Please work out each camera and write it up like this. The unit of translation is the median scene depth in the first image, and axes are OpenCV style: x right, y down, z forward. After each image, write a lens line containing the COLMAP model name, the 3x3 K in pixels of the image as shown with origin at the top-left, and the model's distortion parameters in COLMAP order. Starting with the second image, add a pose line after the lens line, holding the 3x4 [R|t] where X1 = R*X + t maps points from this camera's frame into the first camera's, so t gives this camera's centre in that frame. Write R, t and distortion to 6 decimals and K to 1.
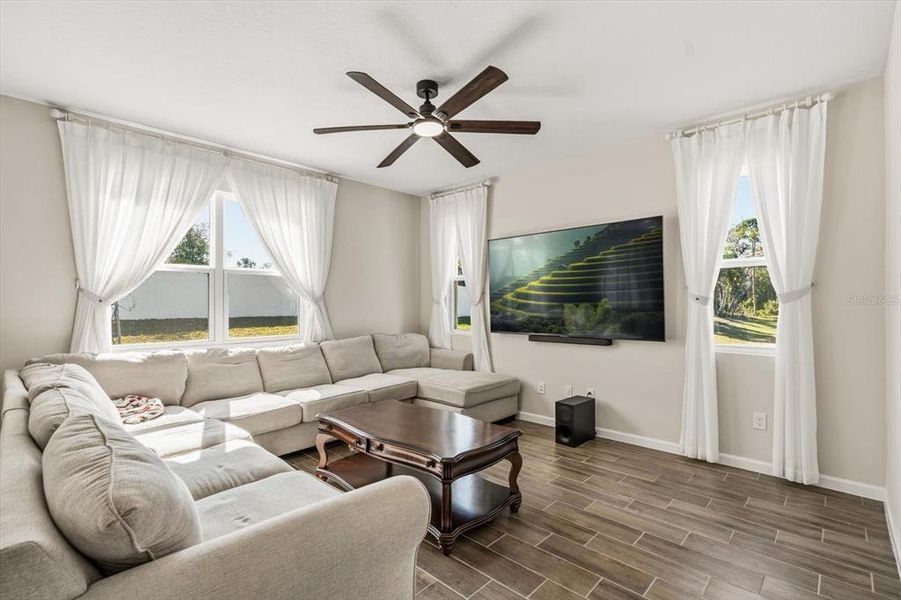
lens RADIAL K [[415.6, 0, 472.9], [0, 415.6, 303.3], [0, 0, 1]] dist [0.003096, -0.000844]
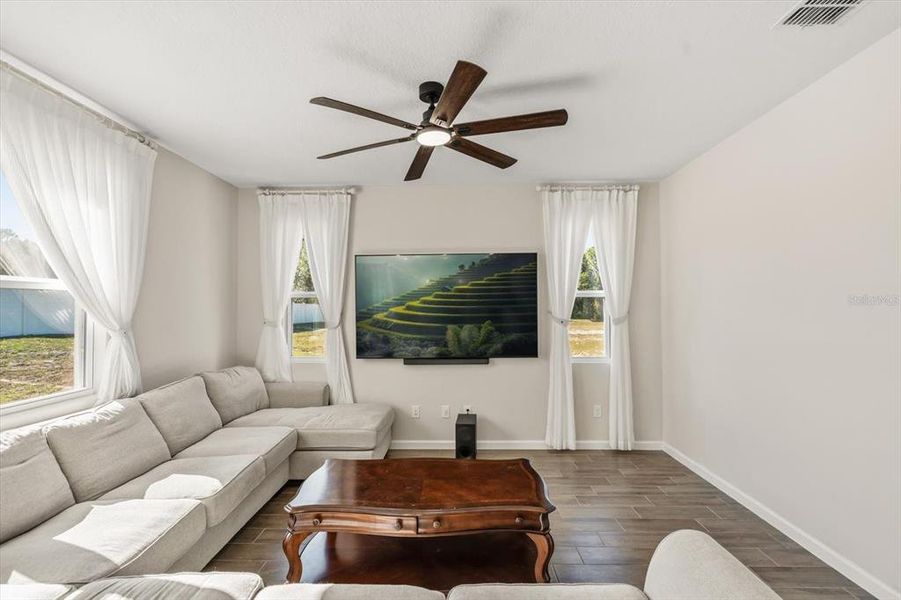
lens RADIAL K [[415.6, 0, 449.5], [0, 415.6, 298.1], [0, 0, 1]] dist [0.003096, -0.000844]
pose [[0.755405, 0.016549, 0.655049, -0.488373], [0.002785, 0.999591, -0.028466, -0.041346], [-0.655253, 0.023328, 0.755050, 0.240667]]
